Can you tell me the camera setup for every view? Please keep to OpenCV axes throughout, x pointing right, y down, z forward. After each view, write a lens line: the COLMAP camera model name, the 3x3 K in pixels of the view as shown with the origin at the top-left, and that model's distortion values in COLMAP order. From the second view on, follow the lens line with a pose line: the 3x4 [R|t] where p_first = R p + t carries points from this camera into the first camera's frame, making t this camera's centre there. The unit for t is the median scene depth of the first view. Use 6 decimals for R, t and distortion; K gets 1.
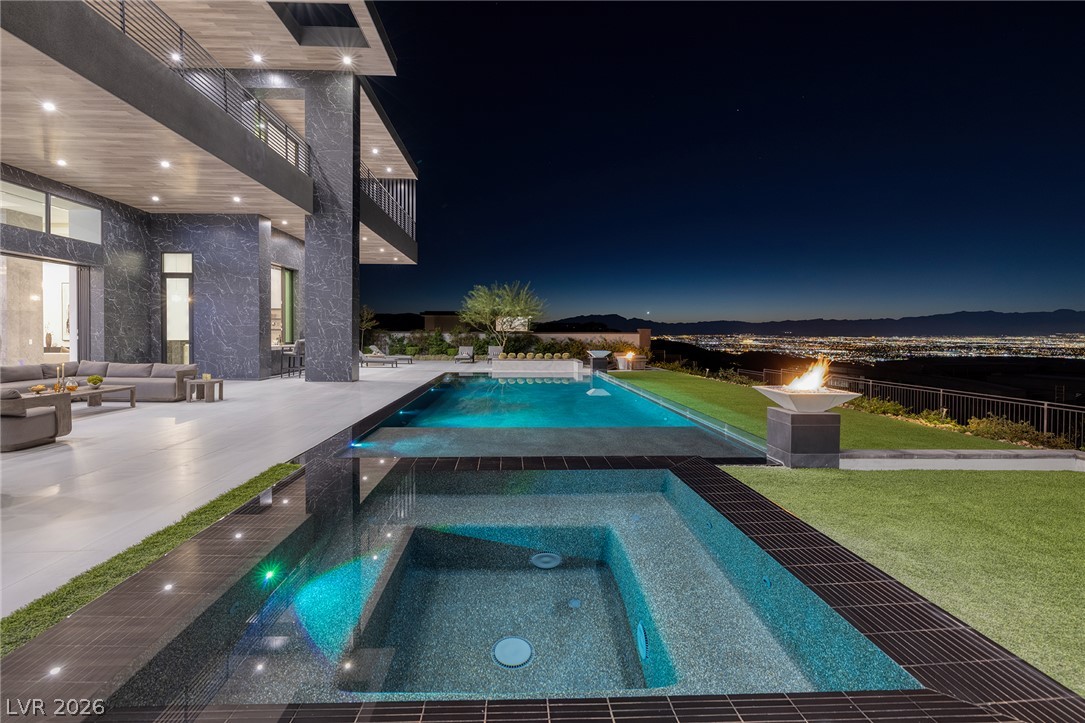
lens RADIAL K [[513.6, 0, 537.5], [0, 513.6, 342.3], [0, 0, 1]] dist [-0.001090, 0.000011]
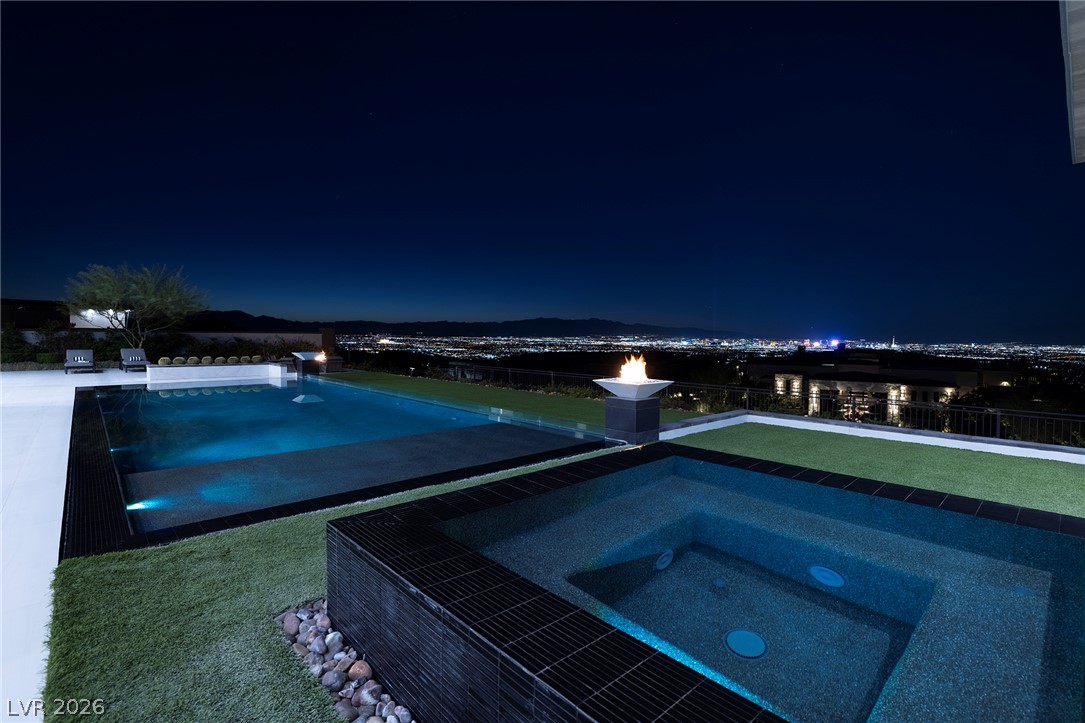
lens RADIAL K [[502.9, 0, 542.5], [0, 502.9, 361.5], [0, 0, 1]] dist [0.000112, -0.000017]
pose [[0.763946, -0.029815, 0.644591, -0.157084], [0.004829, 0.999168, 0.040493, -0.000836], [-0.645262, -0.027821, 0.763454, 0.083549]]
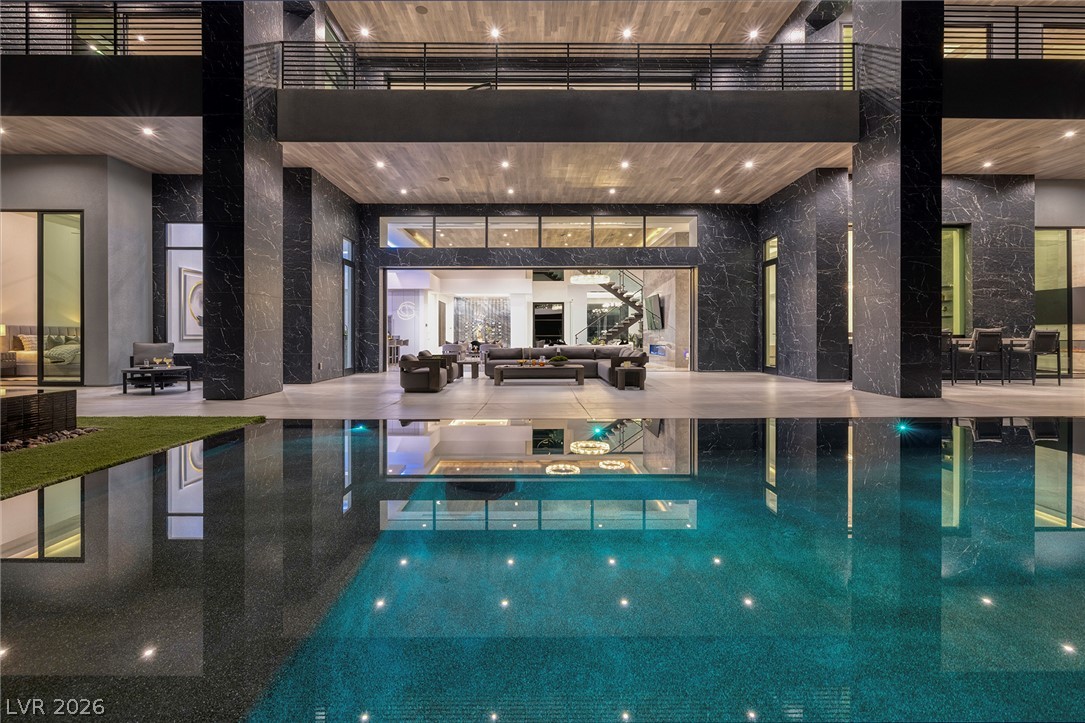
lens RADIAL K [[513.6, 0, 537.5], [0, 513.6, 342.3], [0, 0, 1]] dist [-0.001090, 0.000011]
pose [[-0.044809, 0.005842, -0.998978, 0.249417], [-0.013112, 0.999893, 0.006435, 0.014532], [0.998910, 0.013387, -0.044728, 0.599788]]
